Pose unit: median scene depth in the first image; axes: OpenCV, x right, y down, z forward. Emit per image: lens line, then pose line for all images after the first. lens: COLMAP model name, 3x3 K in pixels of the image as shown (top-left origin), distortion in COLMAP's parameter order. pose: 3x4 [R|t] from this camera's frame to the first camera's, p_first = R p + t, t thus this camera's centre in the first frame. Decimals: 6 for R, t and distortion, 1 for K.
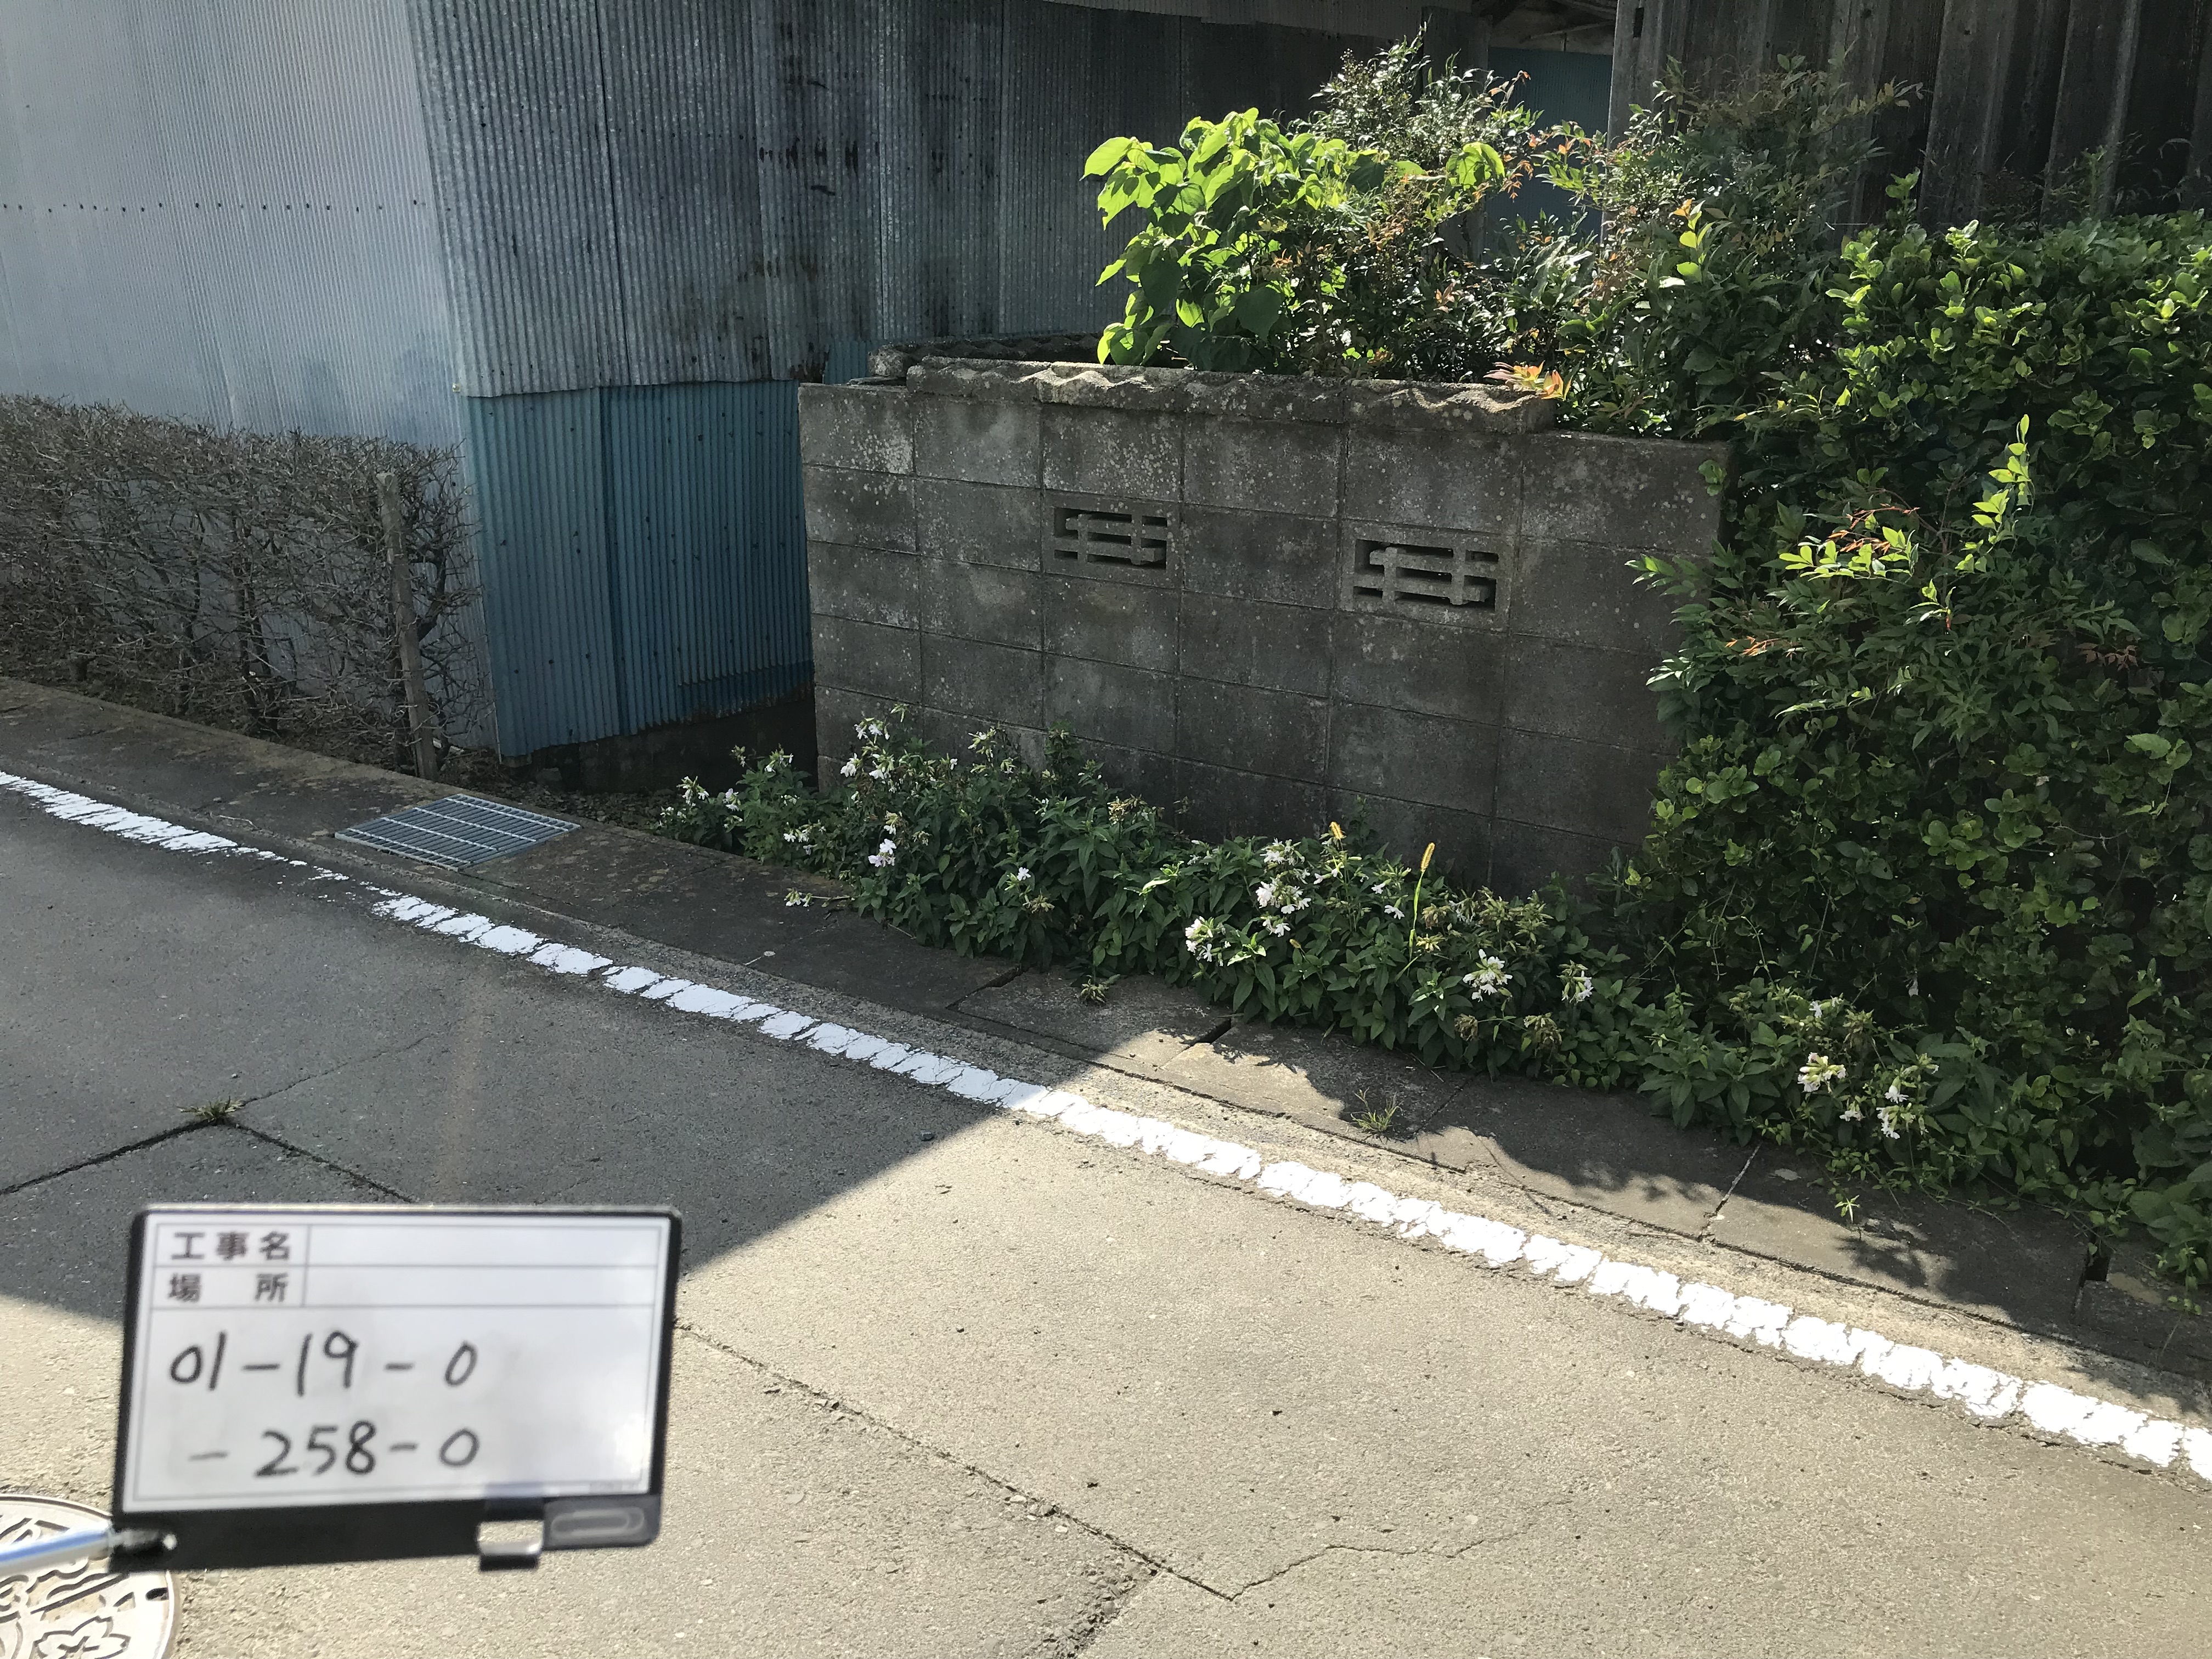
lens RADIAL K [[1806.2, 0, 1106.0], [0, 1806.2, 829.5], [0, 0, 1]] dist [0.029220, -0.009847]
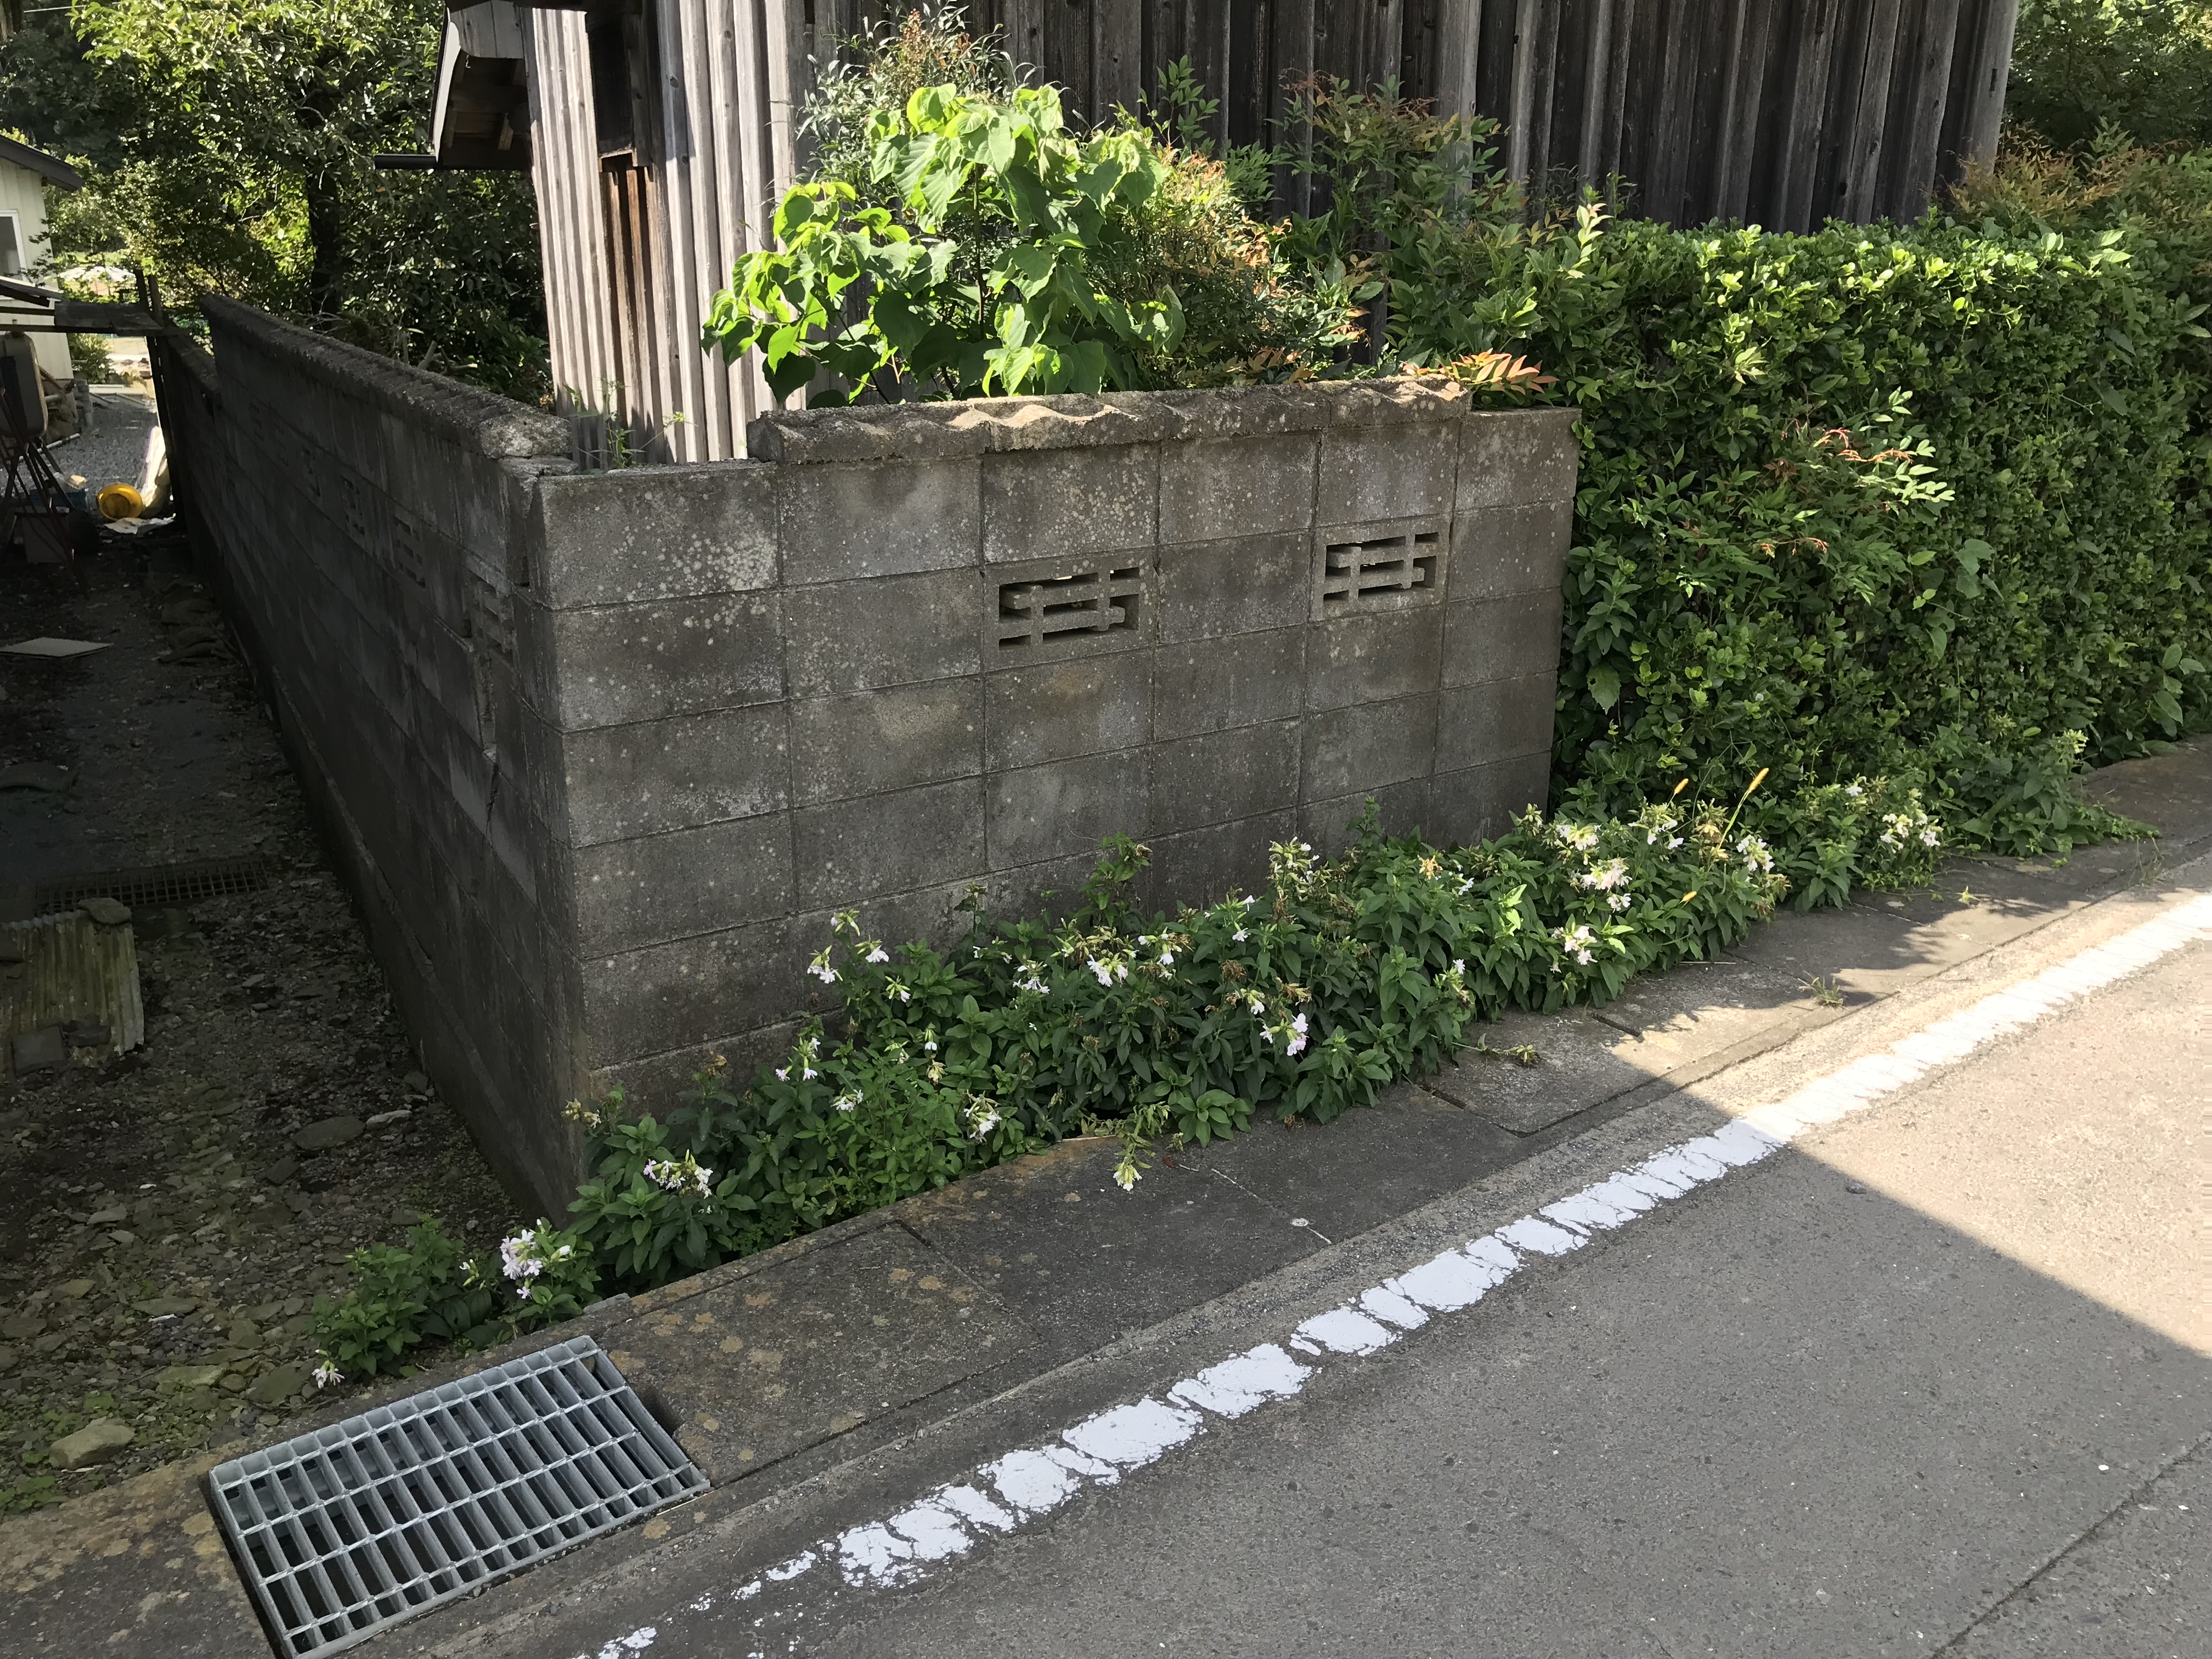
lens RADIAL K [[1806.2, 0, 1106.0], [0, 1806.2, 829.5], [0, 0, 1]] dist [0.029220, -0.009847]
pose [[0.331386, -0.298258, 0.895112, -0.801965], [0.287303, 0.935564, 0.205373, -0.246812], [-0.898688, 0.189110, 0.395723, 0.735873]]
